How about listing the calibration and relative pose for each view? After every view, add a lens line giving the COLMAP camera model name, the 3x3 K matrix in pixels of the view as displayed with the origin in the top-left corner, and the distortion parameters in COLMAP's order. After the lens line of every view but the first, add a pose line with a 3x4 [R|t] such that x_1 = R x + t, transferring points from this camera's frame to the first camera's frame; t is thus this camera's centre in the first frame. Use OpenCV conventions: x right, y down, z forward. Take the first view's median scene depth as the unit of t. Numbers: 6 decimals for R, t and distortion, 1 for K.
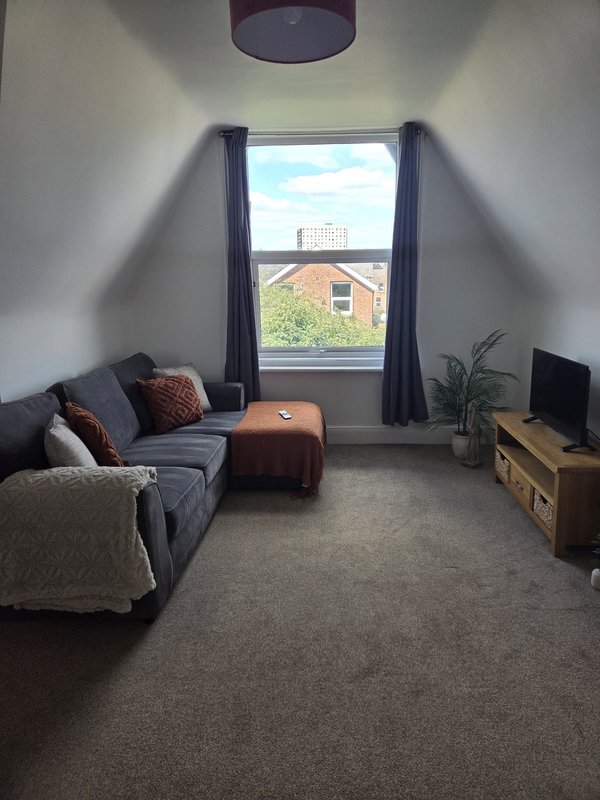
lens RADIAL K [[549.4, 0, 300.0], [0, 549.4, 400.0], [0, 0, 1]] dist [-0.007871, -0.002993]
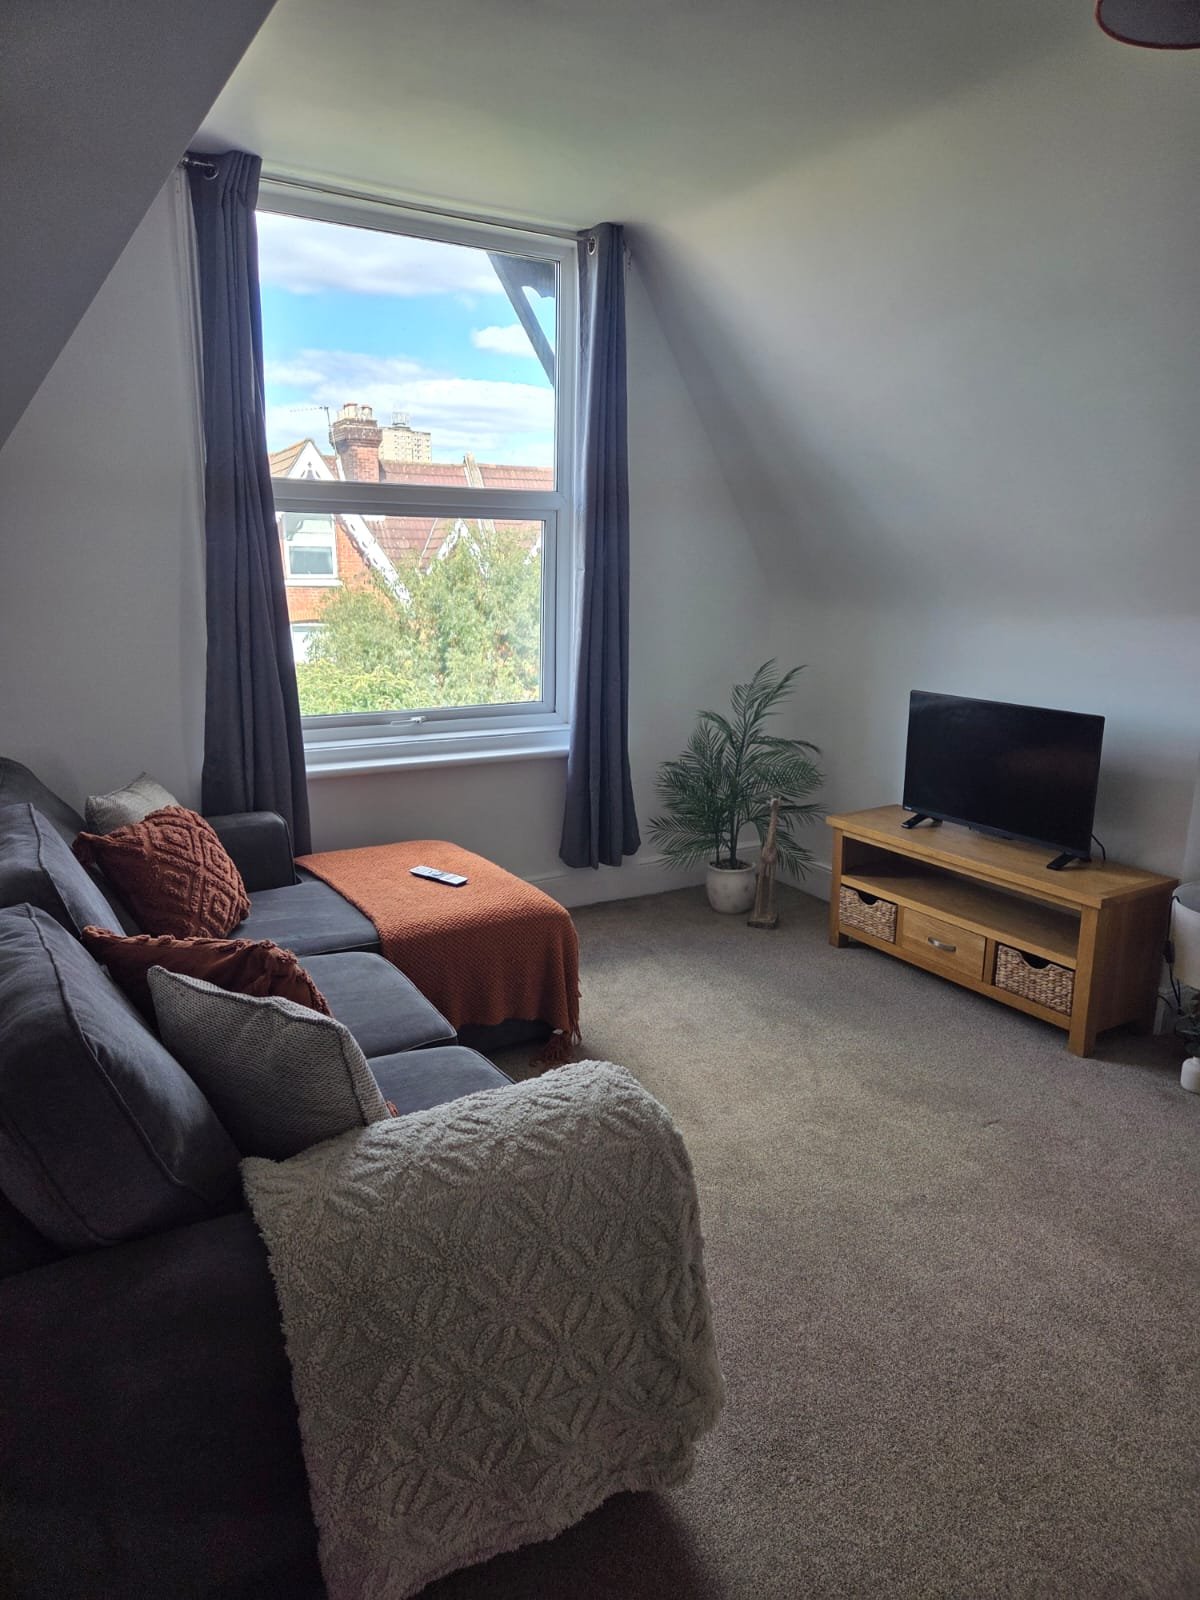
lens RADIAL K [[1107.8, 0, 600.0], [0, 1107.8, 800.0], [0, 0, 1]] dist [0.003748, -0.001948]
pose [[0.822234, -0.100228, 0.560255, -0.394060], [0.099606, 0.994521, 0.031735, -0.044947], [-0.560366, 0.029711, 0.827712, 0.230687]]
